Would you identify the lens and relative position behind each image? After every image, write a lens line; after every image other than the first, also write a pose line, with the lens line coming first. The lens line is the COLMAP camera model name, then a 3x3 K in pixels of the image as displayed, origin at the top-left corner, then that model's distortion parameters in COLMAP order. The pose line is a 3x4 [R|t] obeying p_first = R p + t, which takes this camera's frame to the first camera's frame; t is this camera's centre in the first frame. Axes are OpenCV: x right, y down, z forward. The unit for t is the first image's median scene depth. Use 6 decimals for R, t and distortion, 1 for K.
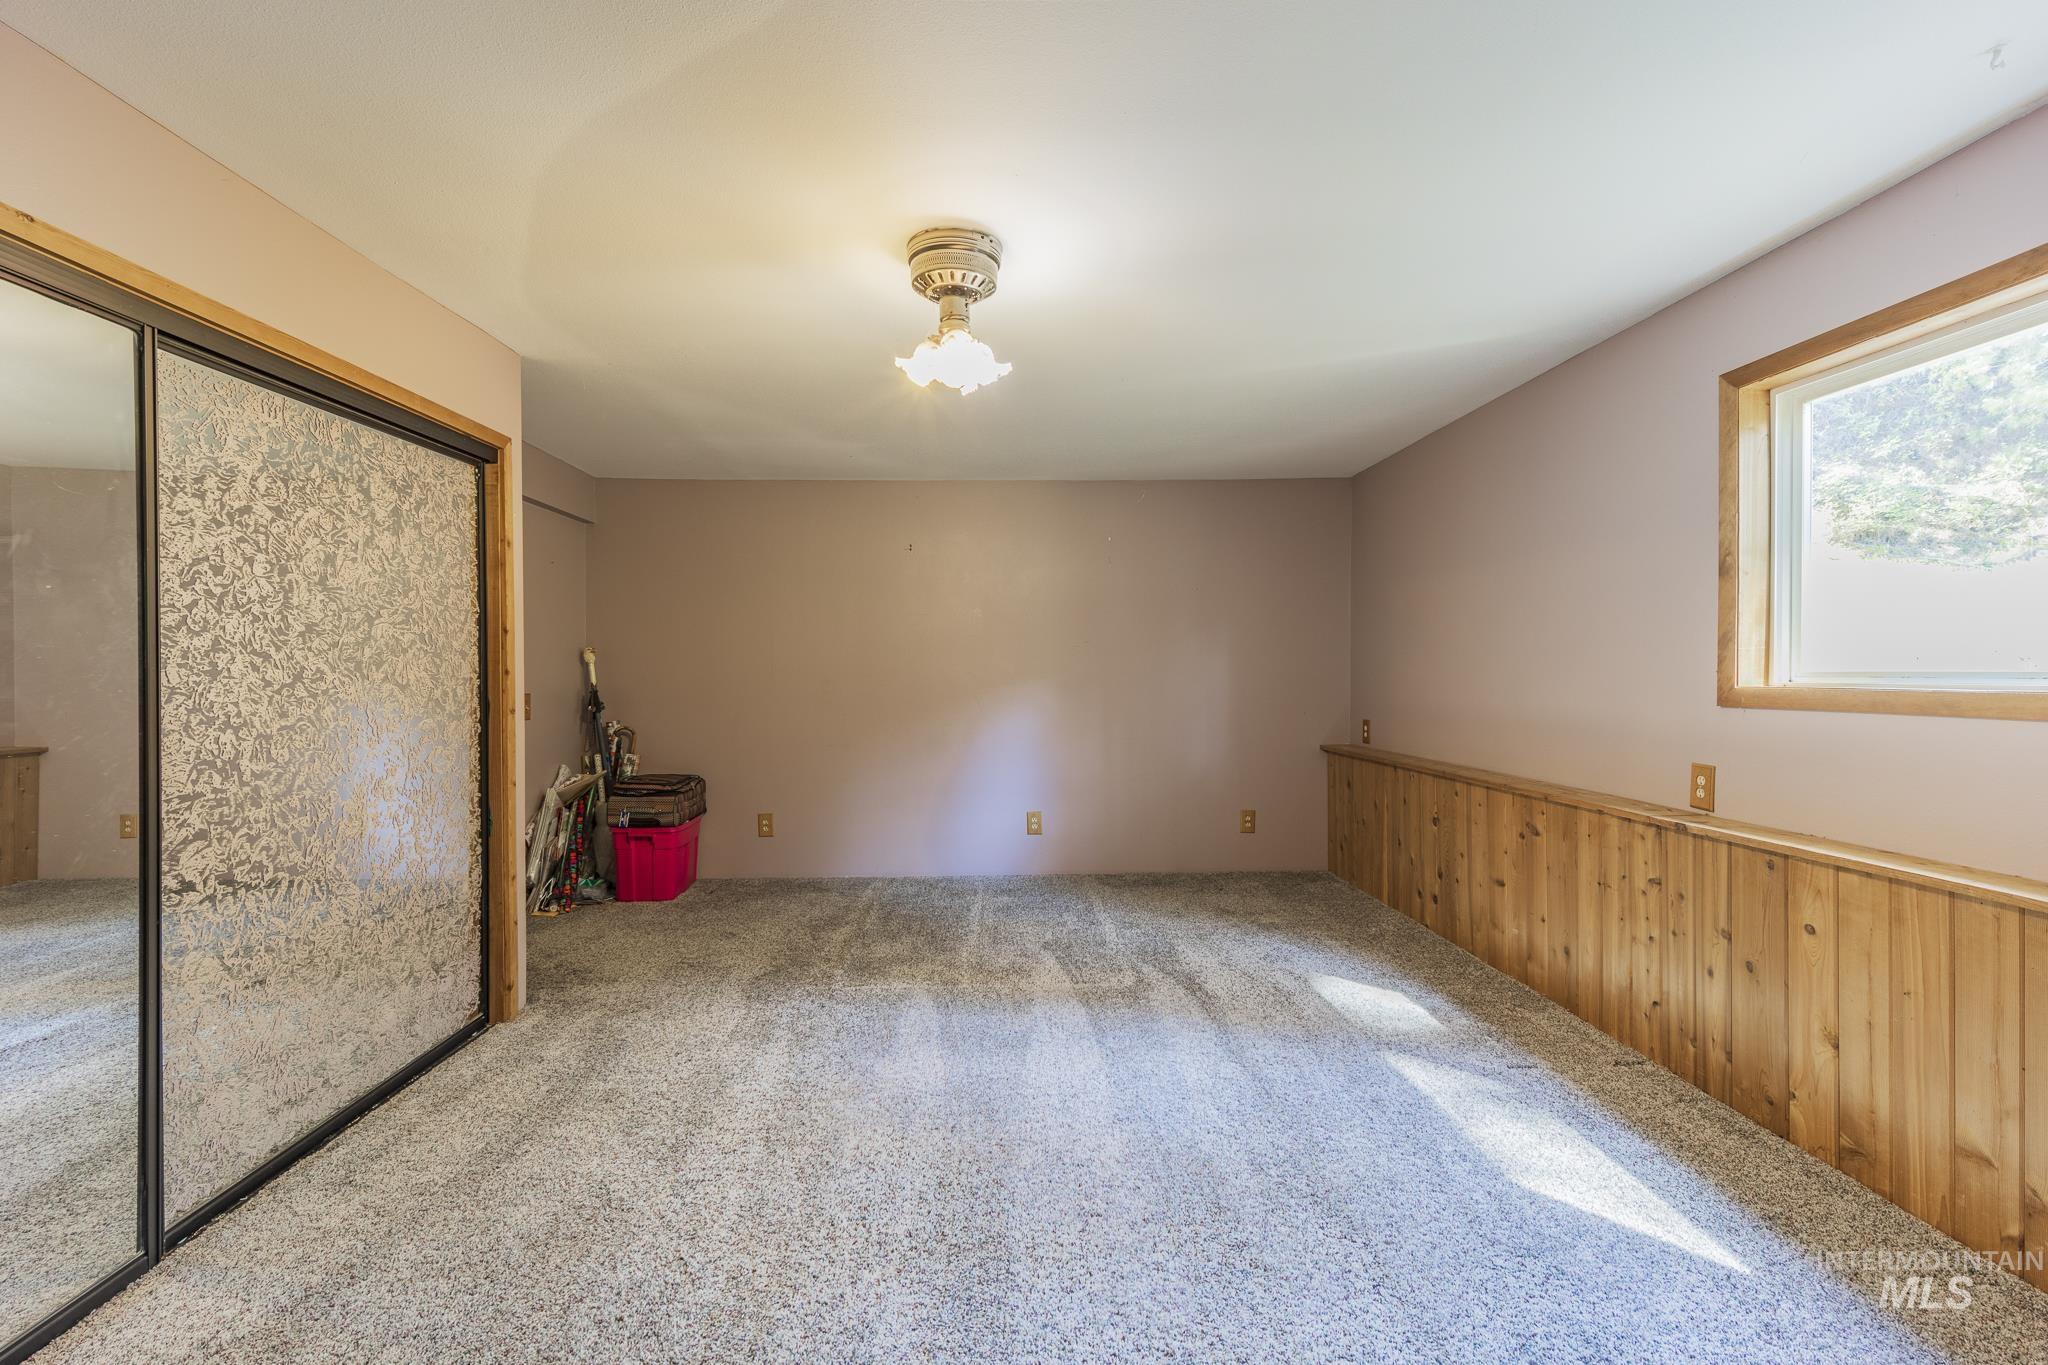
lens RADIAL K [[869.8, 0, 1022.8], [0, 869.8, 674.5], [0, 0, 1]] dist [0.002734, 0.000602]
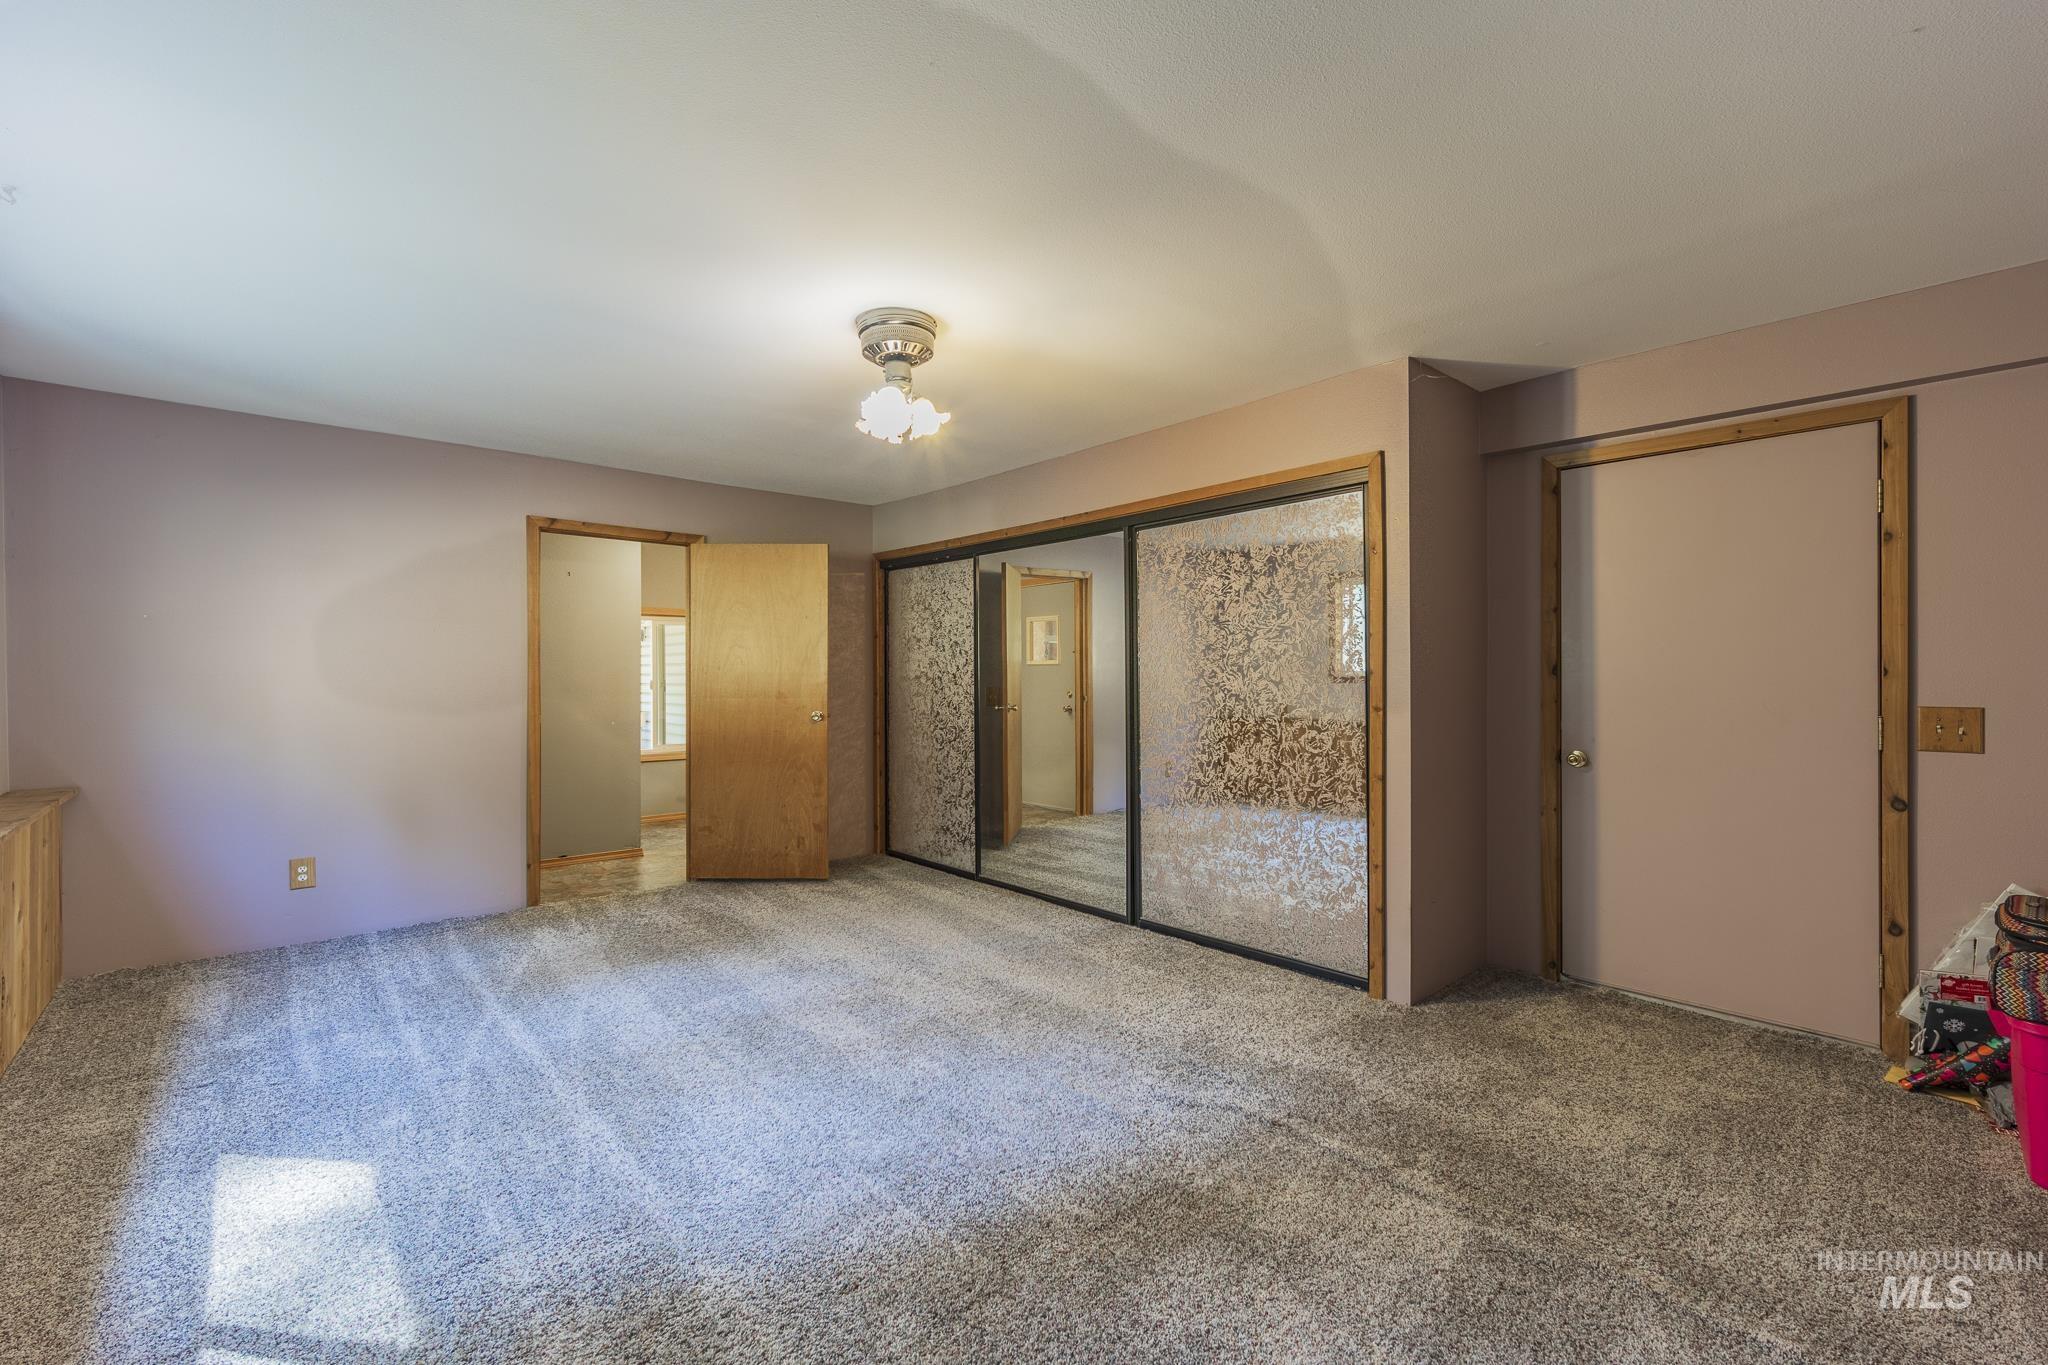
lens RADIAL K [[869.8, 0, 1022.1], [0, 869.8, 676.9], [0, 0, 1]] dist [0.002734, 0.000602]
pose [[-0.769772, 0.001234, -0.638317, 0.533093], [-0.002768, 0.999982, 0.005271, -0.001915], [0.638313, 0.005824, -0.769755, 1.946902]]
